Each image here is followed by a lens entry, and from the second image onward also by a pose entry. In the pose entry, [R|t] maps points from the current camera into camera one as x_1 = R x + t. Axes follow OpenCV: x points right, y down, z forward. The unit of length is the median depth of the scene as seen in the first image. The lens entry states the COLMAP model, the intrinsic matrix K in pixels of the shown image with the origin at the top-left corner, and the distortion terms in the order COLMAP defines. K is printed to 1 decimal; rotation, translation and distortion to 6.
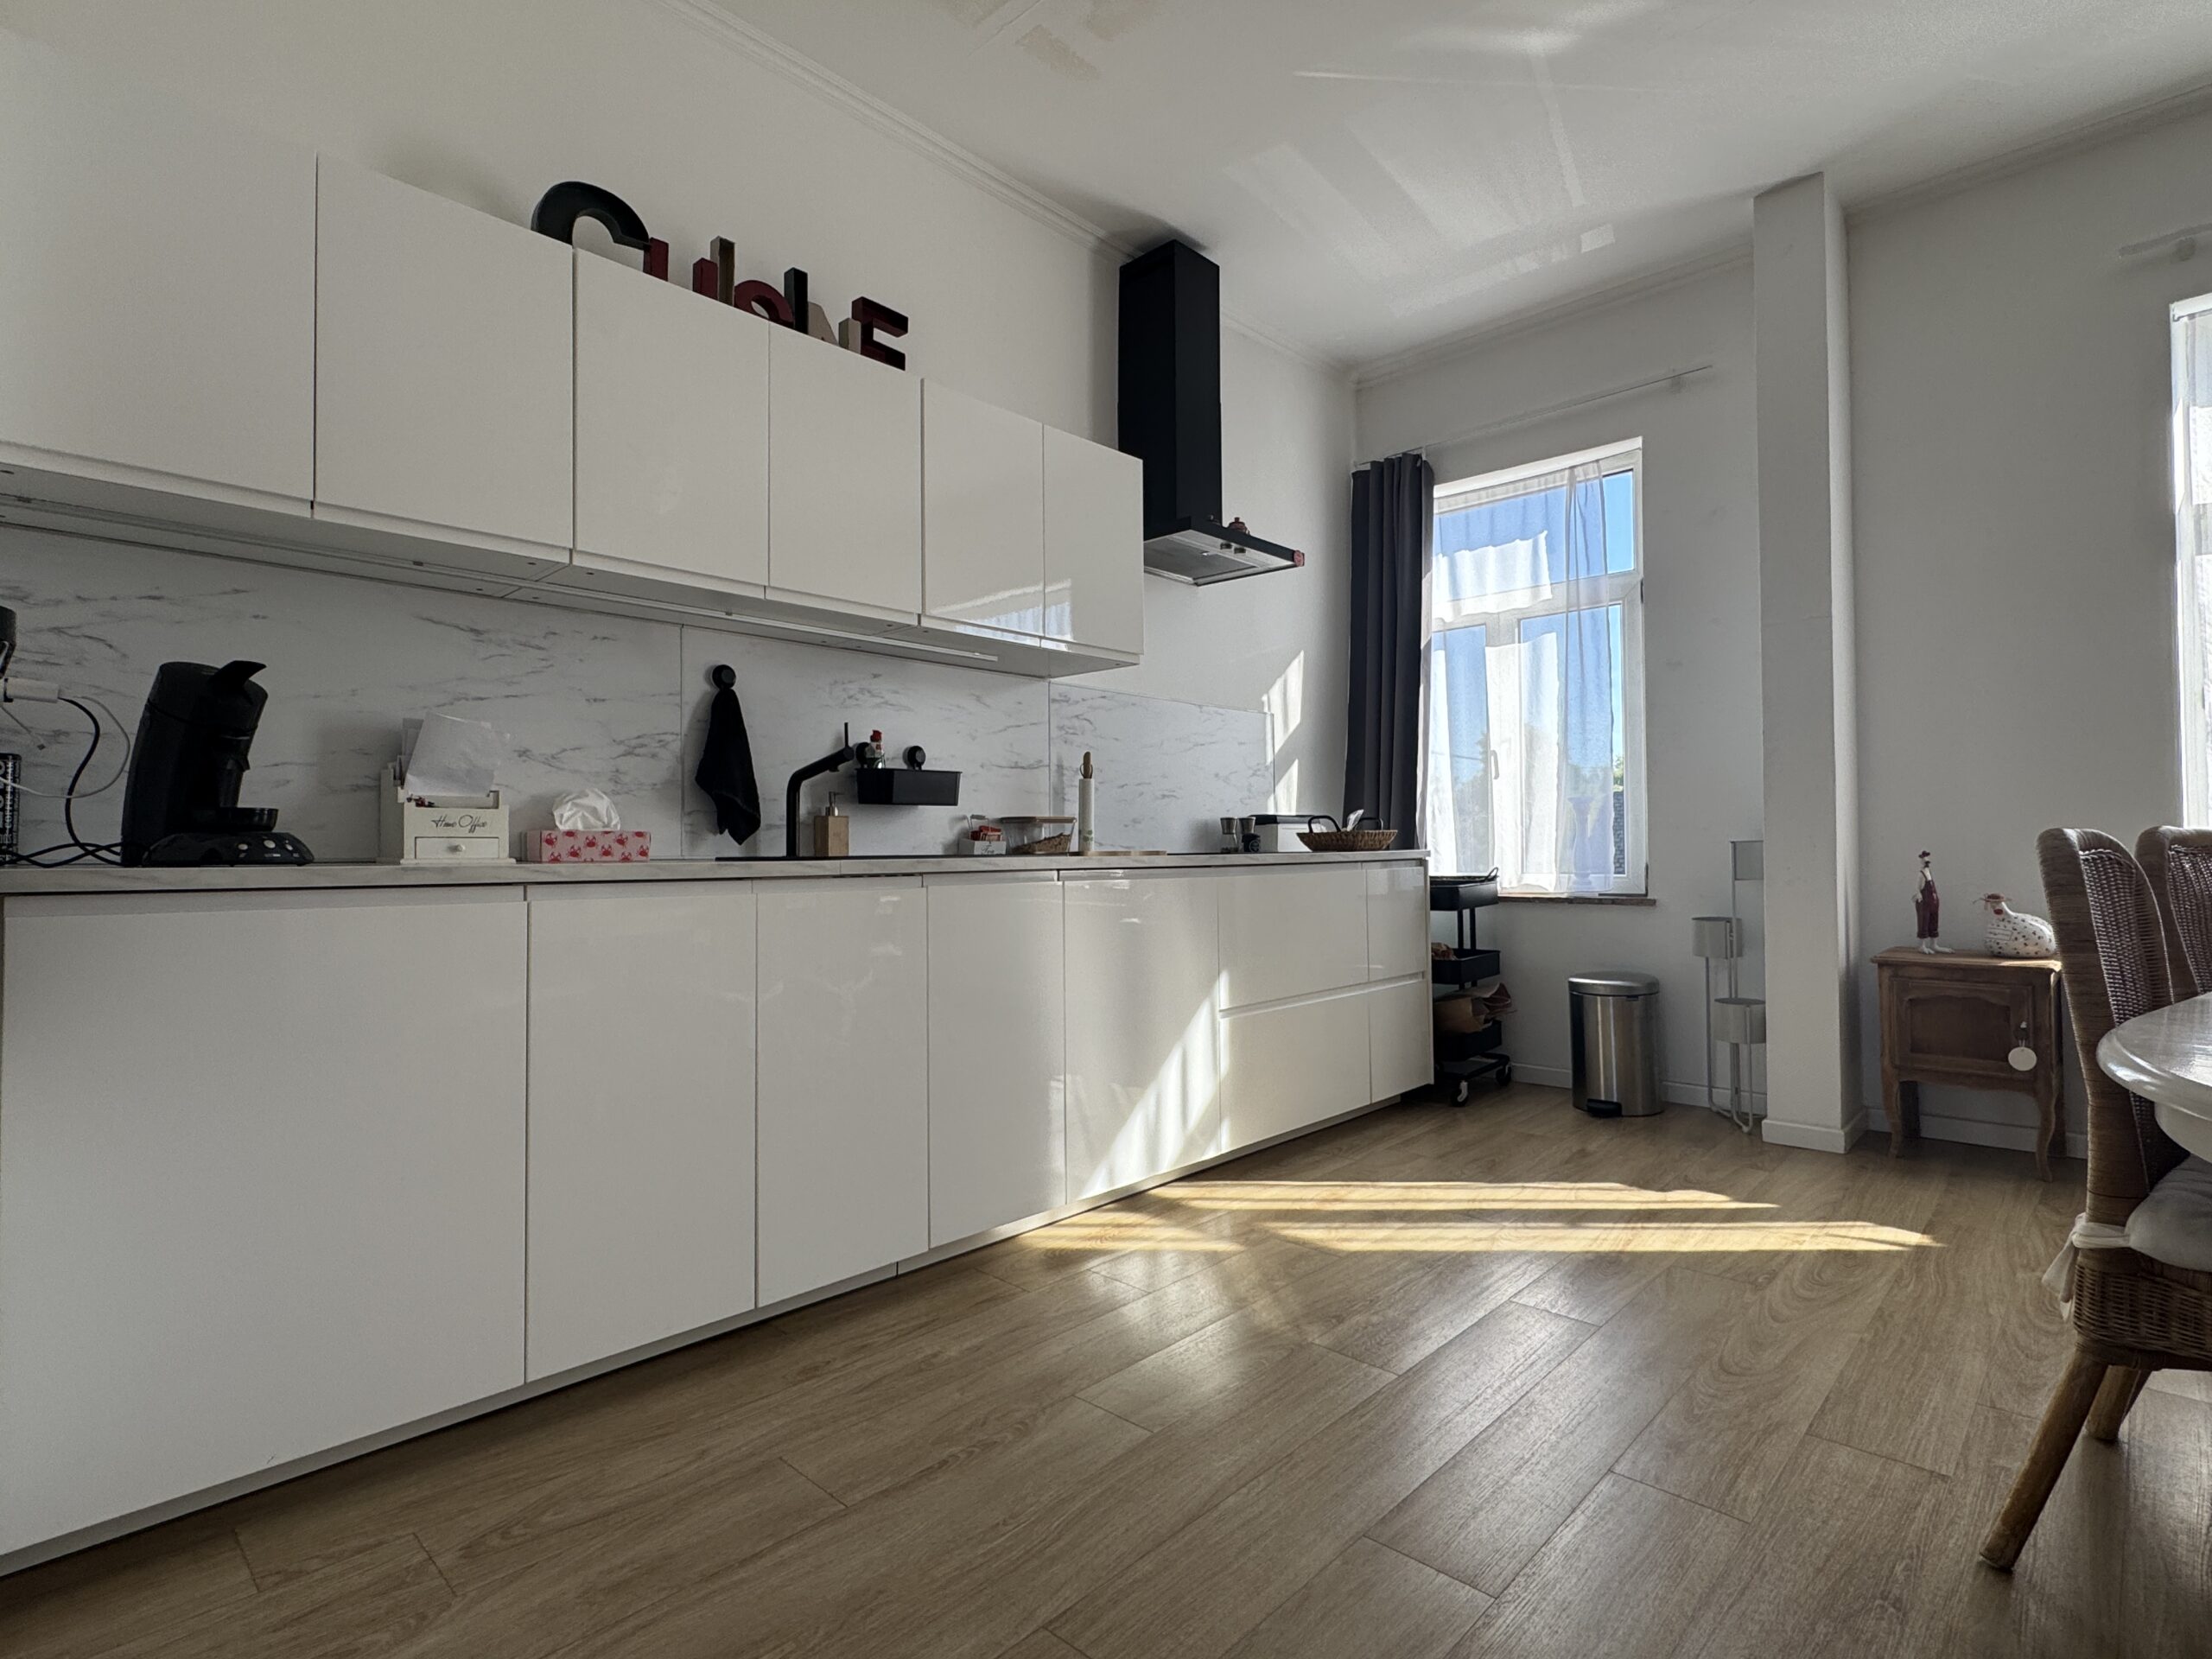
lens RADIAL K [[1117.7, 0, 1106.0], [0, 1117.7, 829.5], [0, 0, 1]] dist [-0.001523, -0.000085]
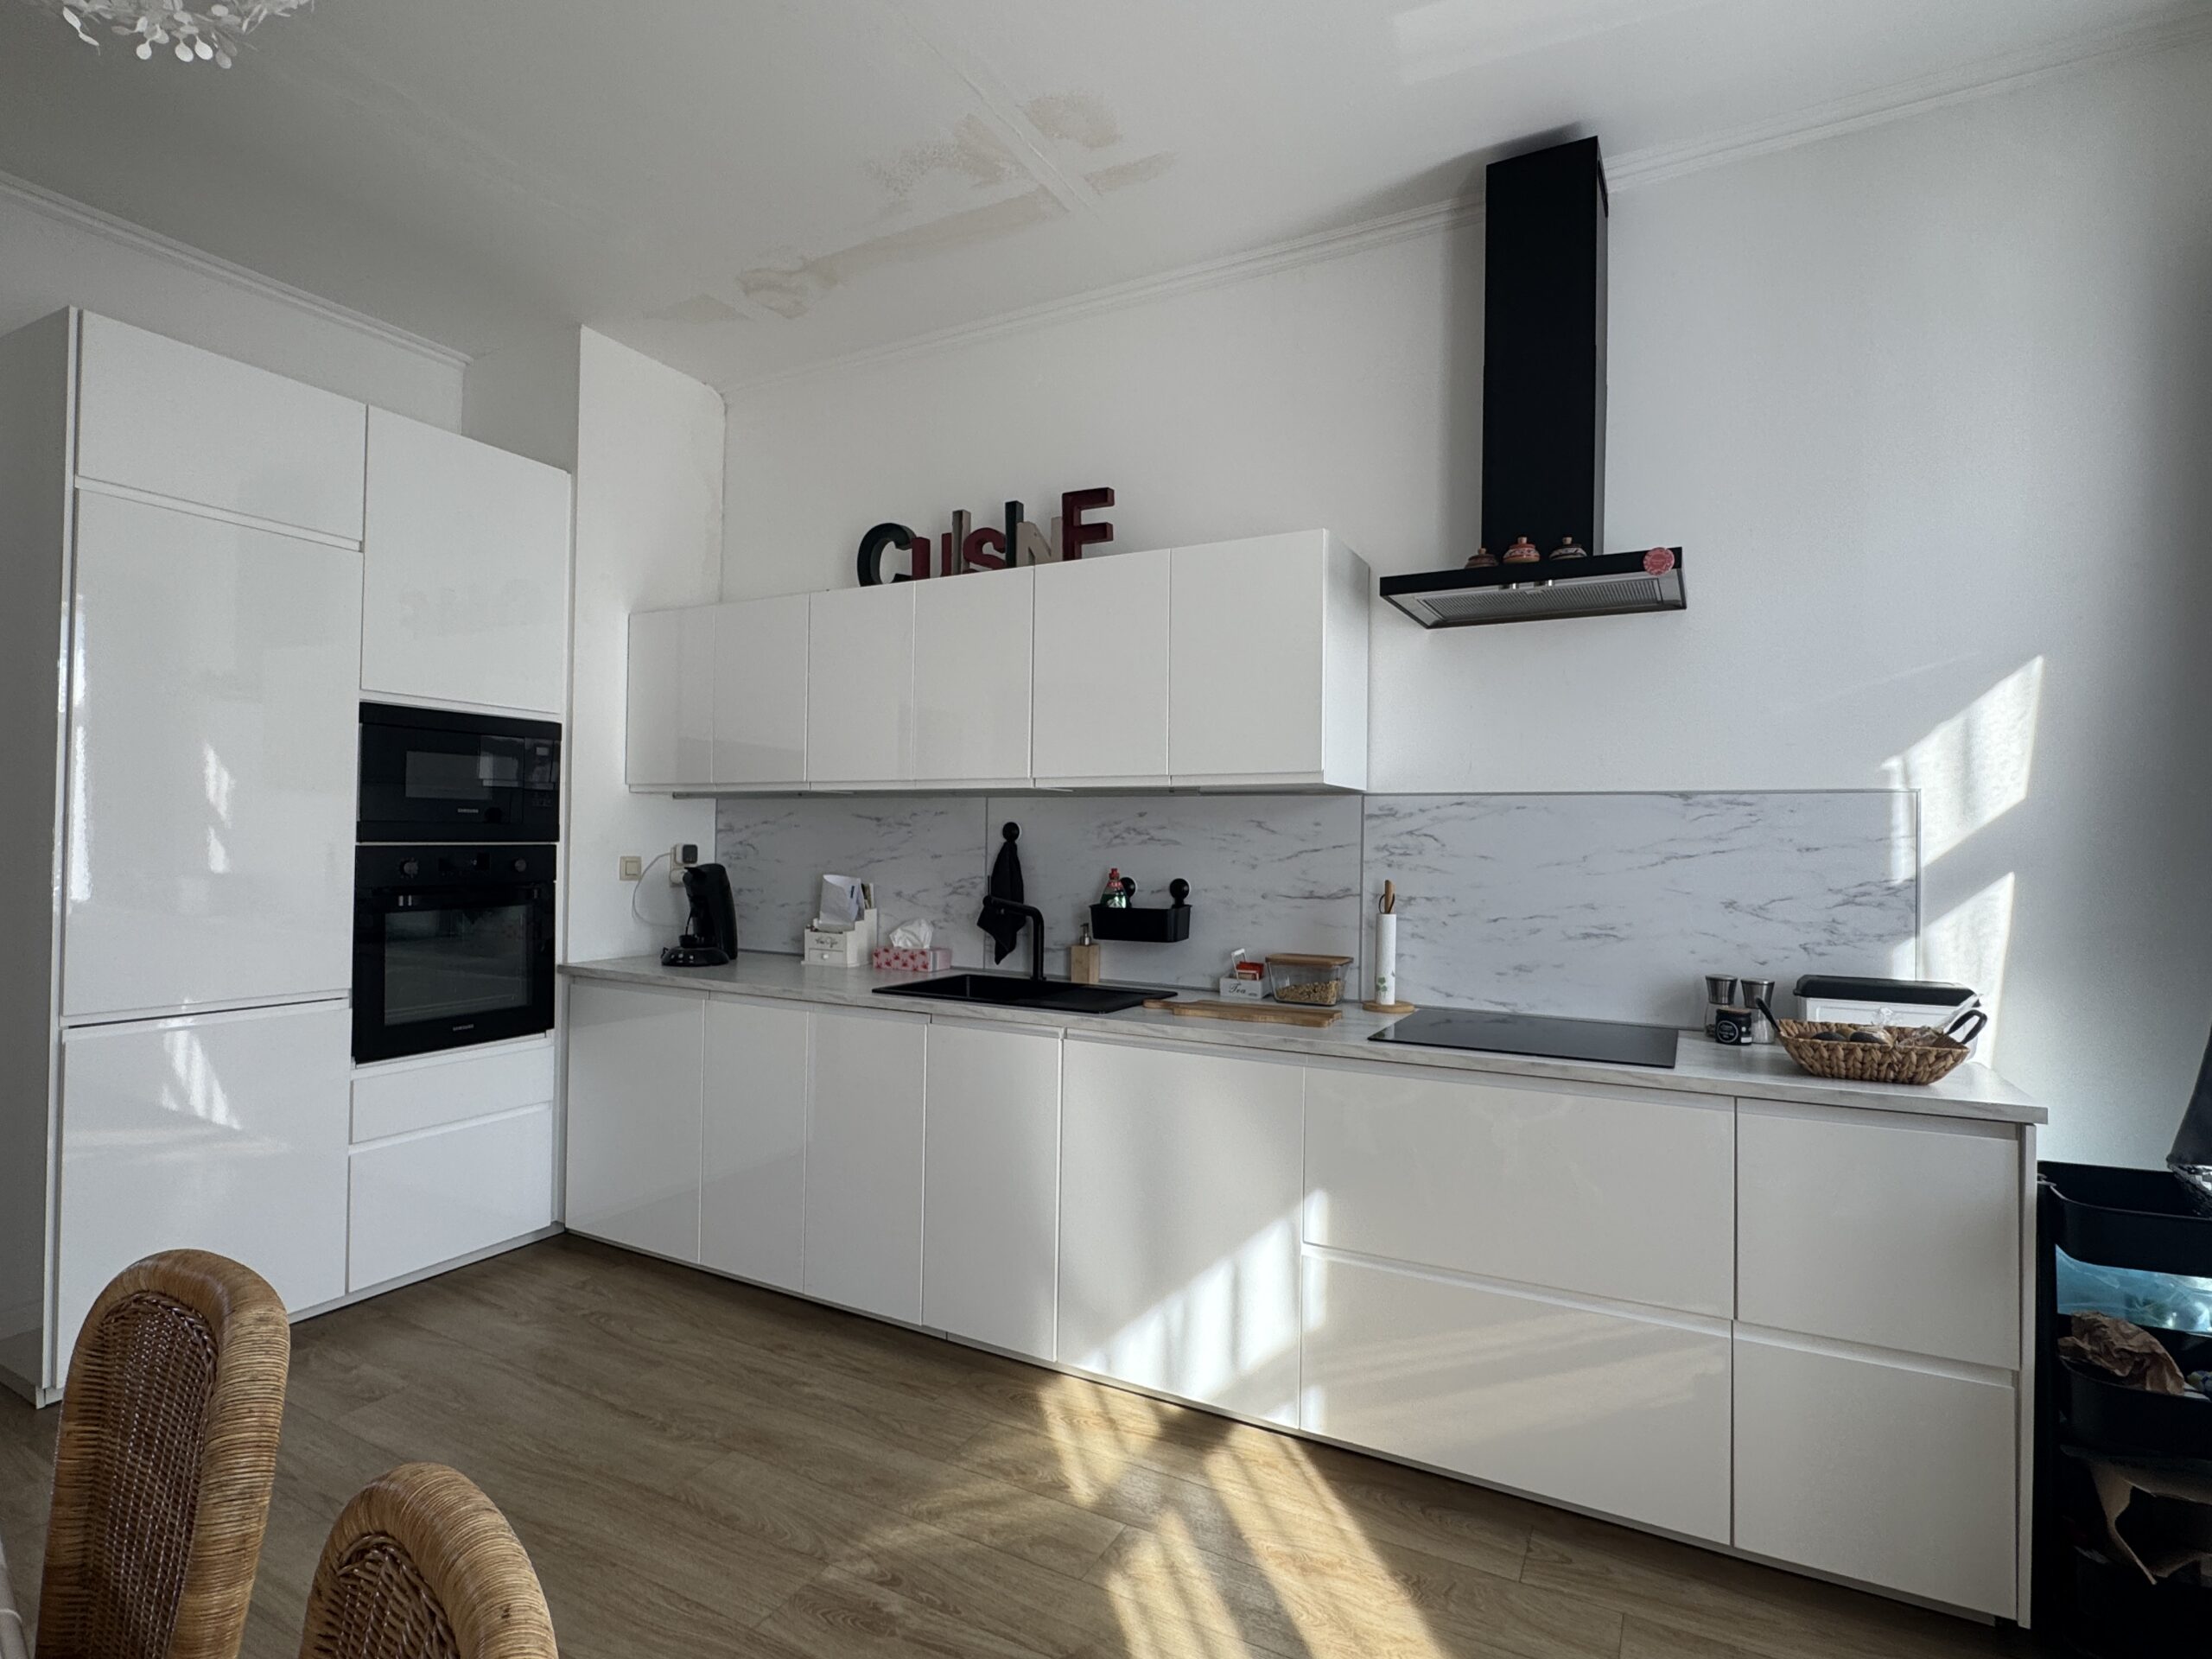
lens RADIAL K [[1117.7, 0, 1106.0], [0, 1117.7, 829.5], [0, 0, 1]] dist [-0.001523, -0.000085]
pose [[0.253921, -0.001282, -0.967224, 0.866984], [0.002295, 0.999997, -0.000723, -0.128605], [0.967222, -0.002036, 0.253923, 0.726763]]
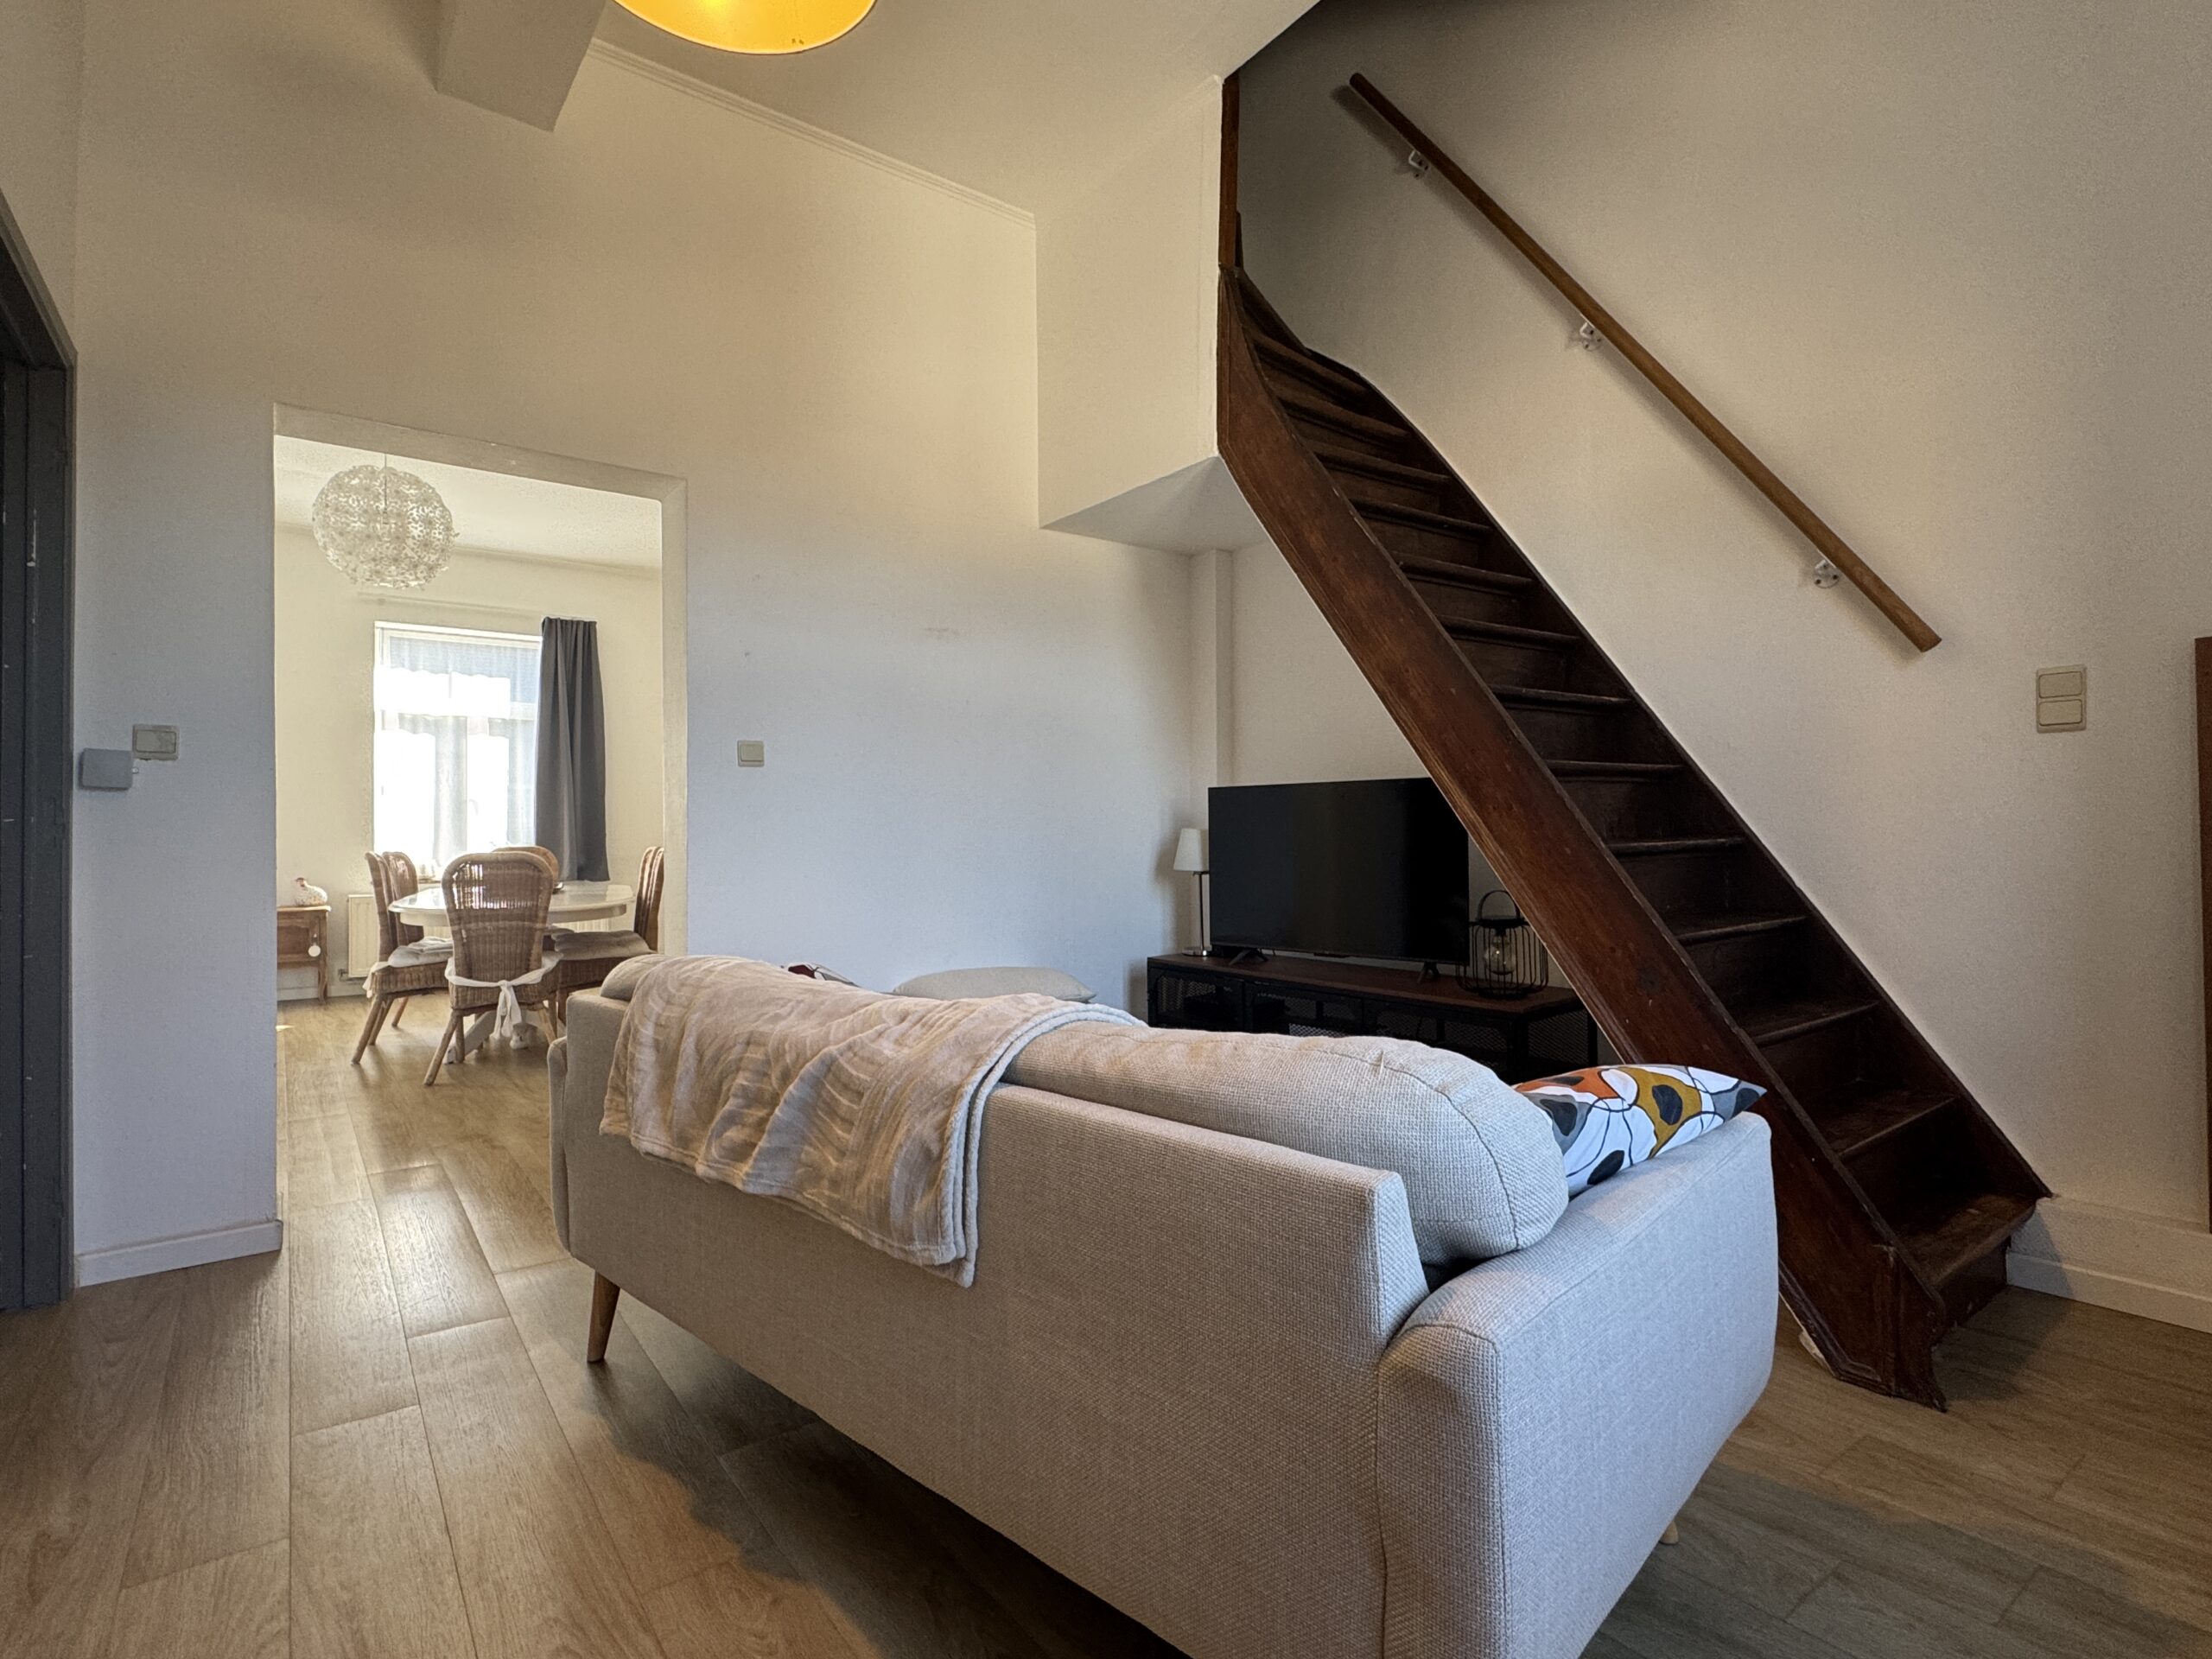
lens RADIAL K [[1117.7, 0, 1106.0], [0, 1117.7, 829.5], [0, 0, 1]] dist [-0.001523, -0.000085]
pose [[0.176625, 0.011713, 0.984209, -1.061991], [-0.009196, 0.999905, -0.010250, -0.026886], [-0.984235, -0.007240, 0.176716, -0.913786]]
